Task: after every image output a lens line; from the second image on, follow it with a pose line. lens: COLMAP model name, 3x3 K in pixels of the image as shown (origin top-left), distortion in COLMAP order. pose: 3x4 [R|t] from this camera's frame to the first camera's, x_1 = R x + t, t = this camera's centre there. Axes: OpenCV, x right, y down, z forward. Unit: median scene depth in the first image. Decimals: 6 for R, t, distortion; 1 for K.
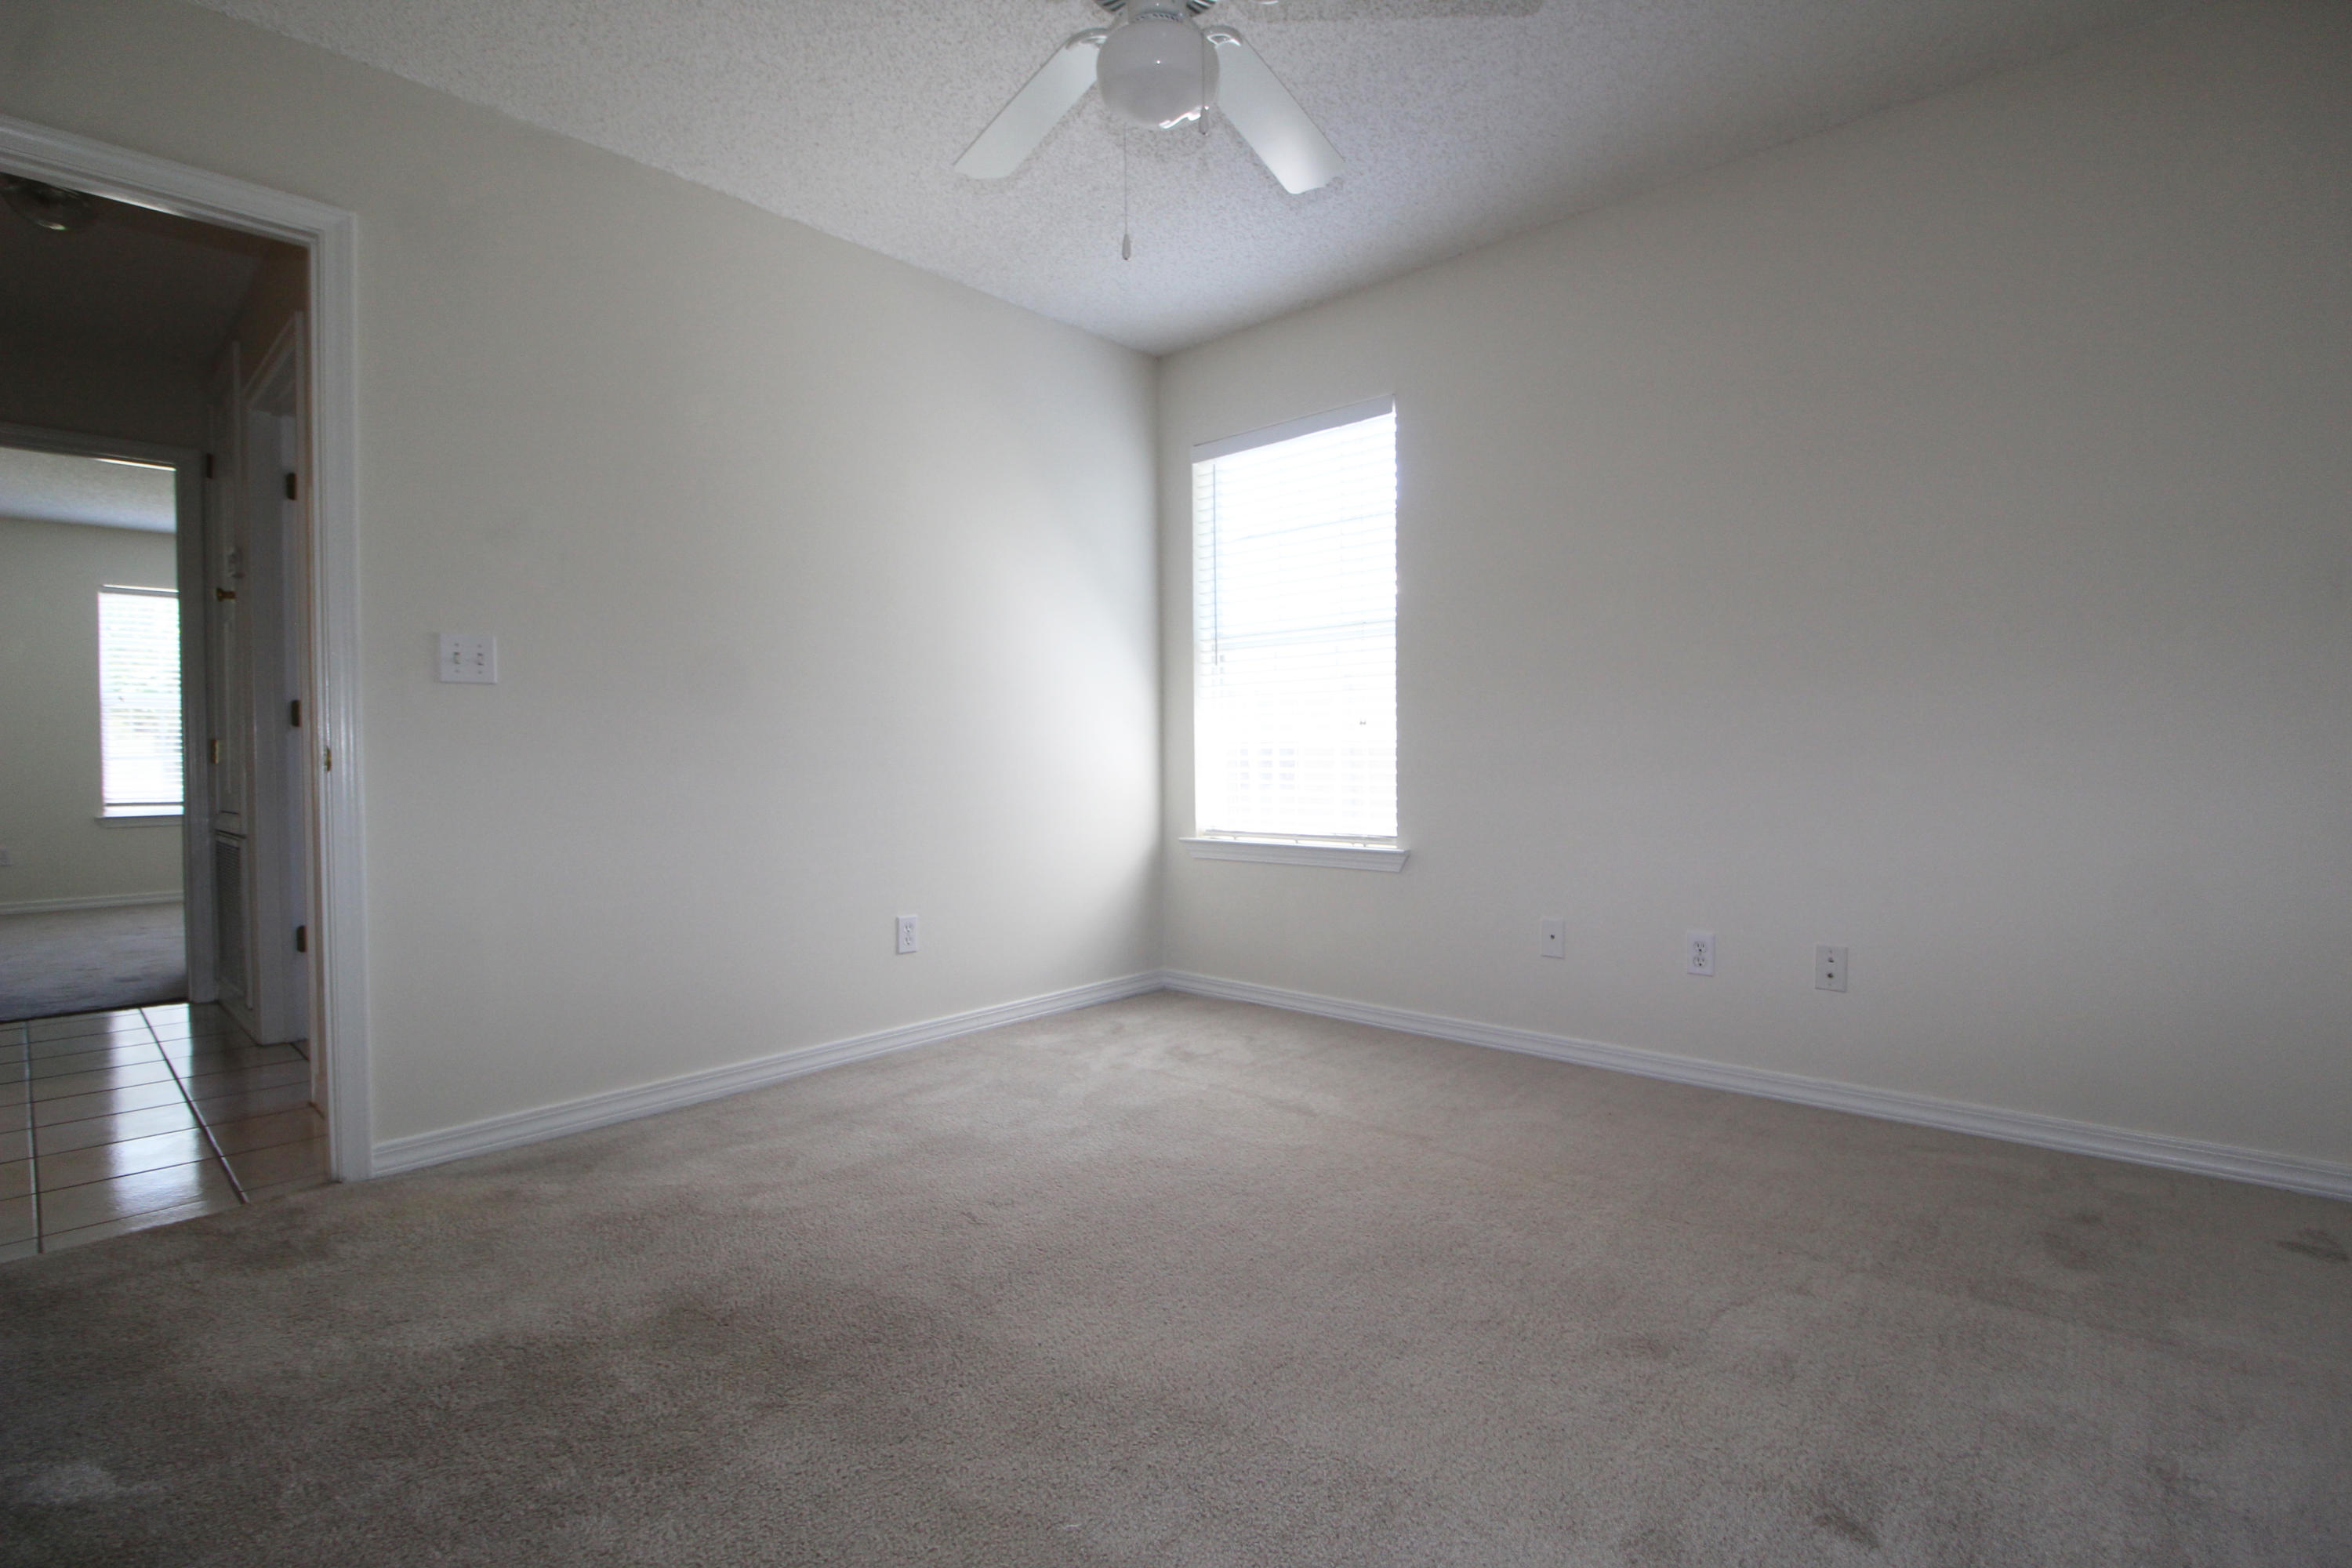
lens RADIAL K [[1083.6, 0, 1186.8], [0, 1083.6, 775.5], [0, 0, 1]] dist [-0.001517, -0.012018]
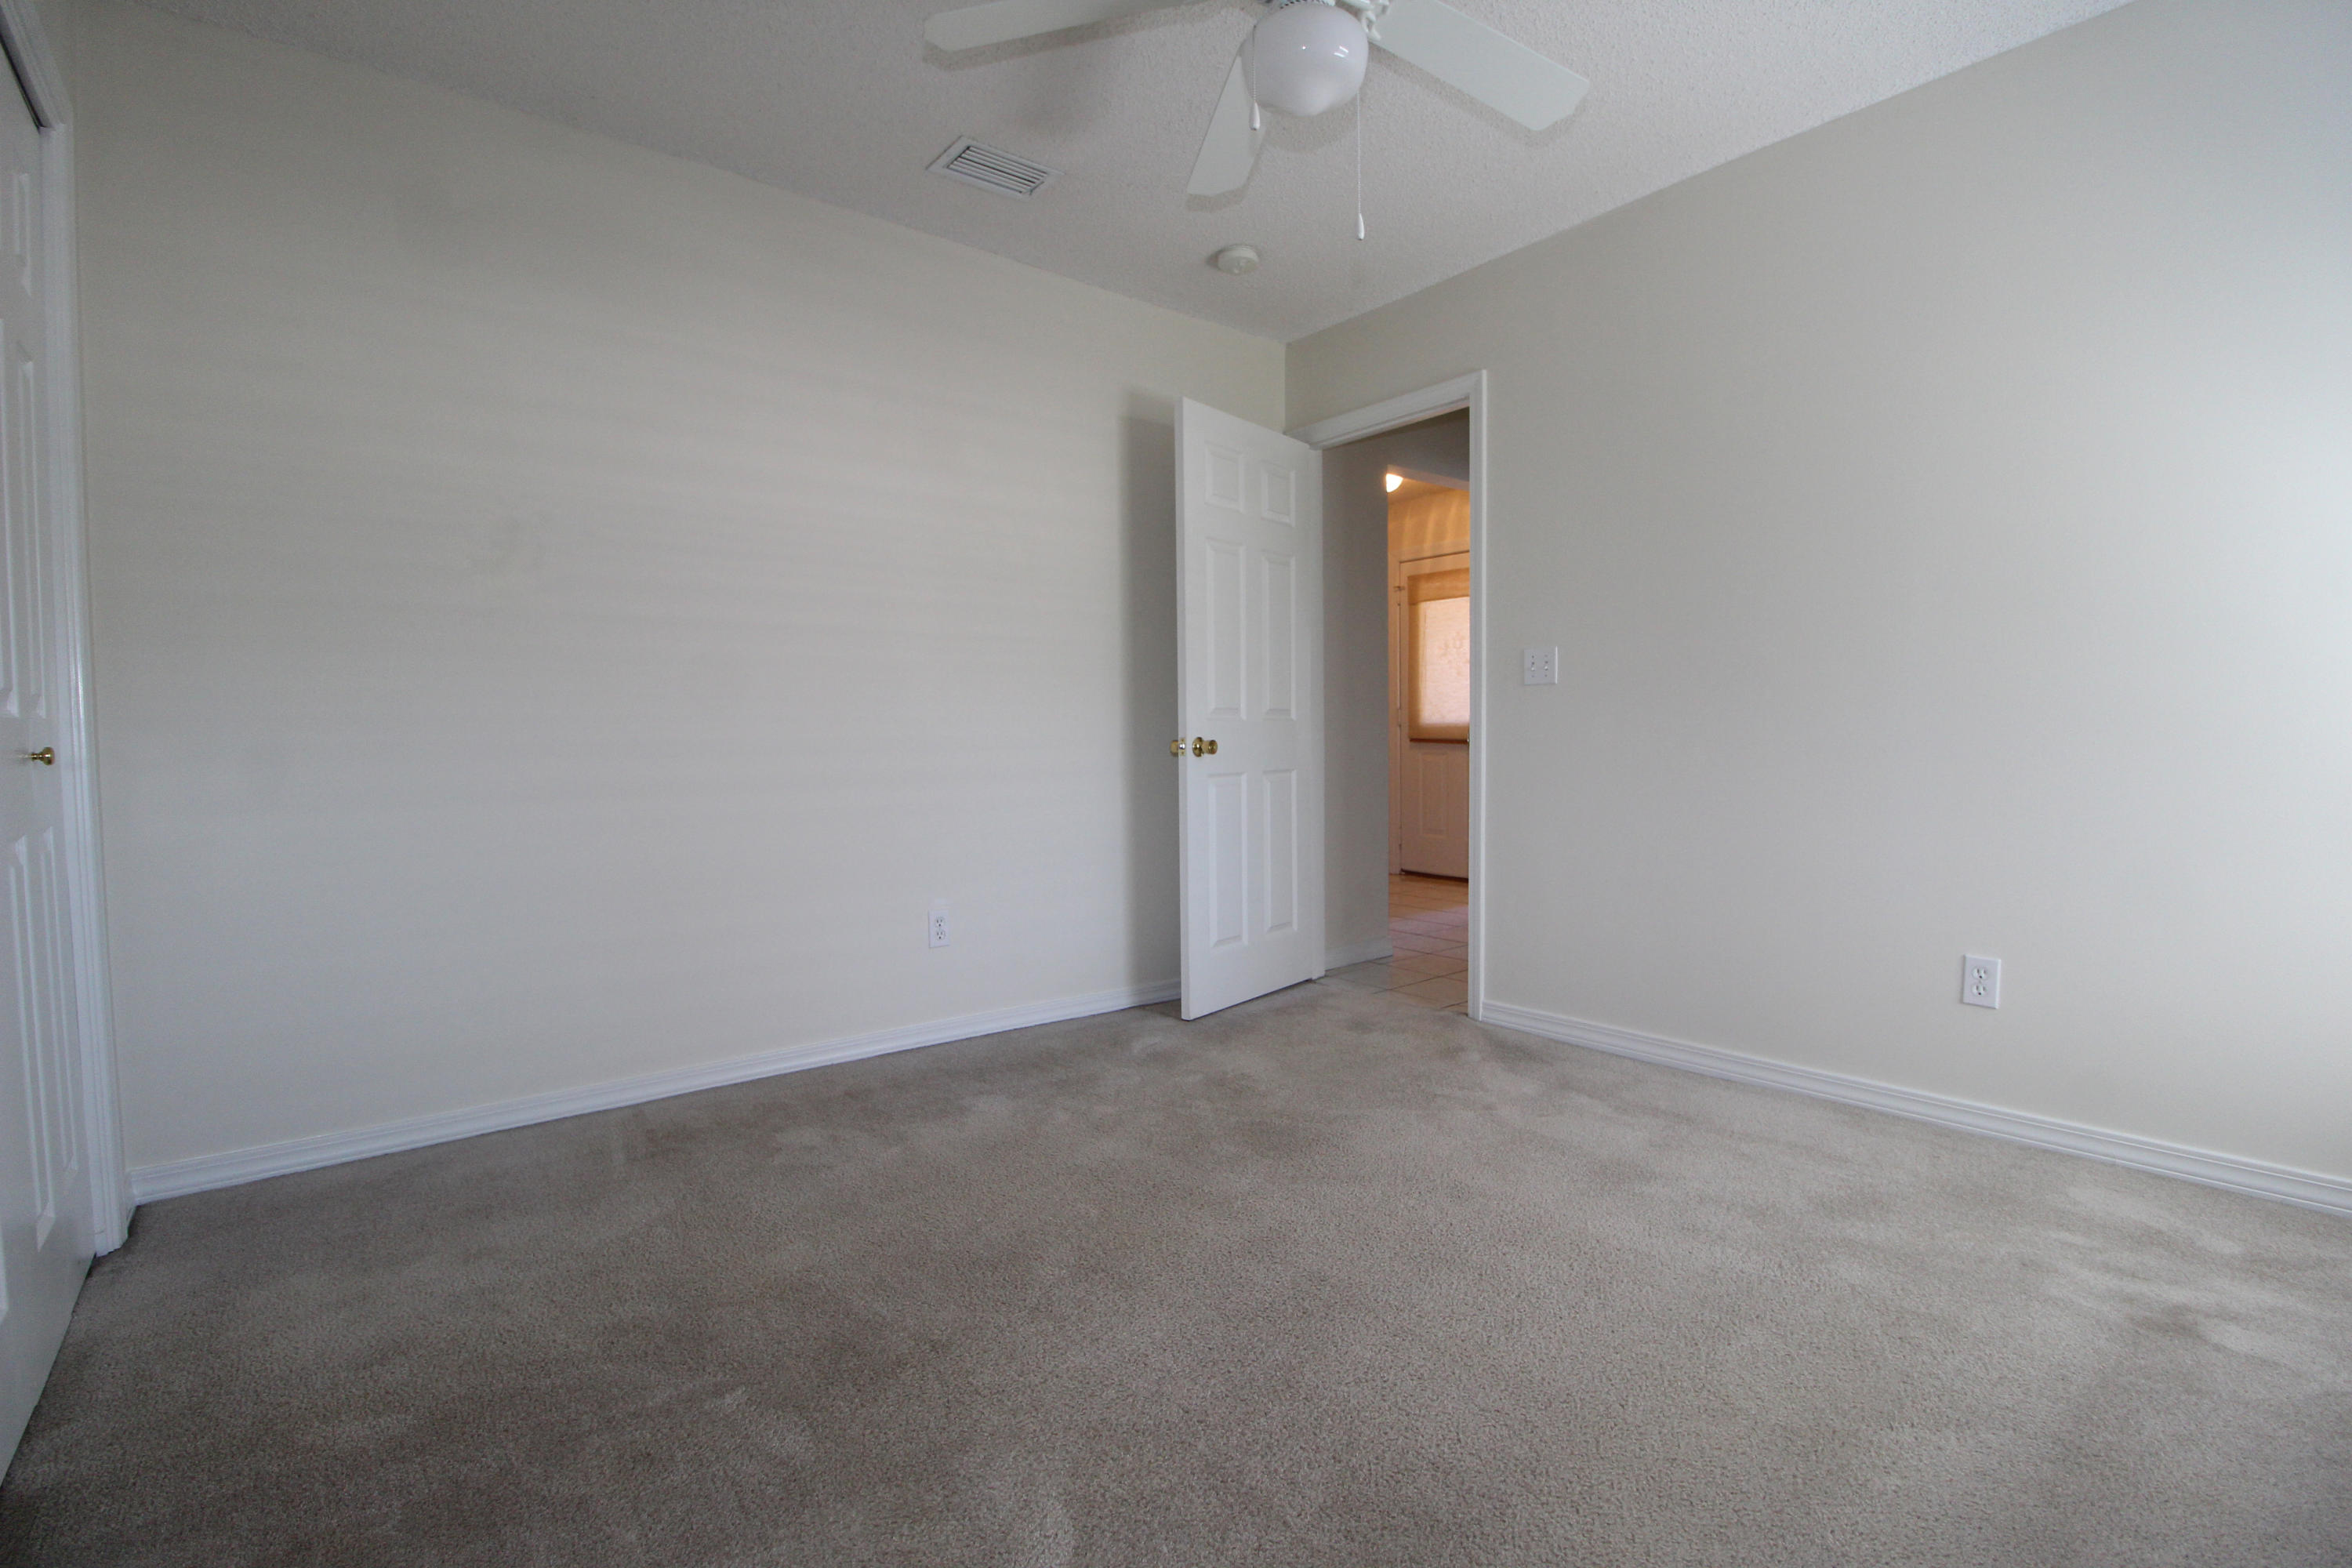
lens RADIAL K [[1083.6, 0, 1184.9], [0, 1083.6, 787.9], [0, 0, 1]] dist [-0.001517, -0.012018]
pose [[-0.169124, 0.055879, -0.984009, 0.550498], [-0.003049, 0.998357, 0.057218, -0.024940], [0.985590, 0.012678, -0.168676, 0.594855]]
